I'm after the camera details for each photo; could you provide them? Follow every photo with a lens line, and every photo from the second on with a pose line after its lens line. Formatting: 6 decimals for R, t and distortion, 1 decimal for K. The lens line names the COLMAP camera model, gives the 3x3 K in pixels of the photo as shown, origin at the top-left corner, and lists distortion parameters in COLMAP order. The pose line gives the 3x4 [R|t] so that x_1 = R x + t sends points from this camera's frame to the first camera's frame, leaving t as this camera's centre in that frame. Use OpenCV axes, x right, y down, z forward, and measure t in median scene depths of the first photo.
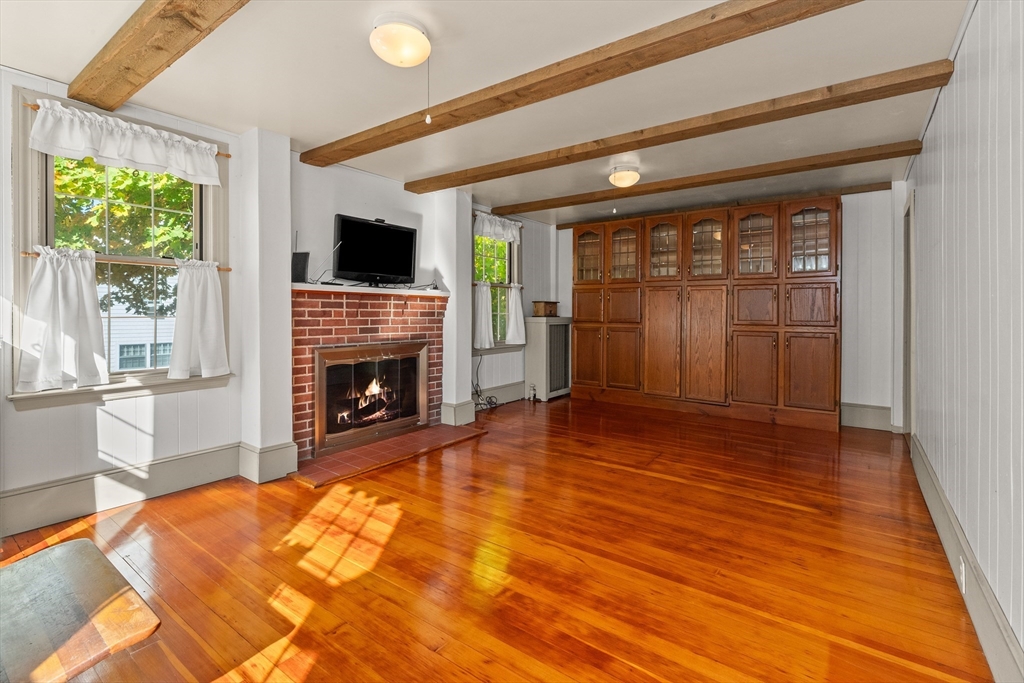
lens RADIAL K [[467.7, 0, 510.4], [0, 467.7, 312.2], [0, 0, 1]] dist [0.003971, 0.001120]
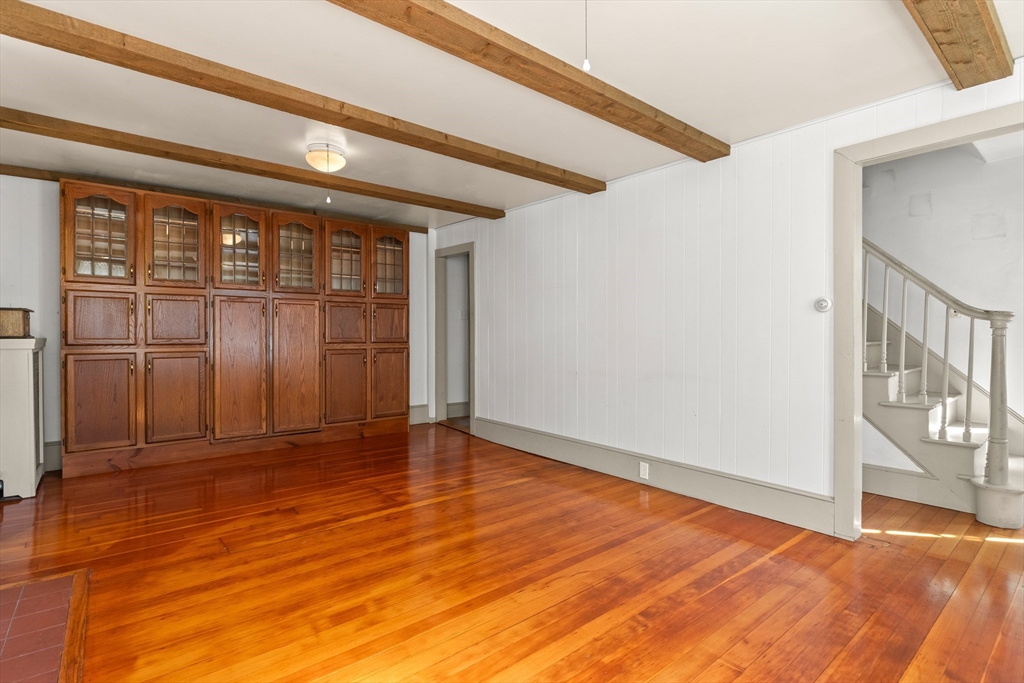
lens RADIAL K [[505.1, 0, 511.5], [0, 505.1, 344.1], [0, 0, 1]] dist [0.000266, 0.000143]
pose [[0.229486, -0.026280, 0.972957, -0.551707], [-0.003333, 0.999608, 0.027786, -0.001246], [-0.973306, -0.009620, 0.229308, 0.524271]]
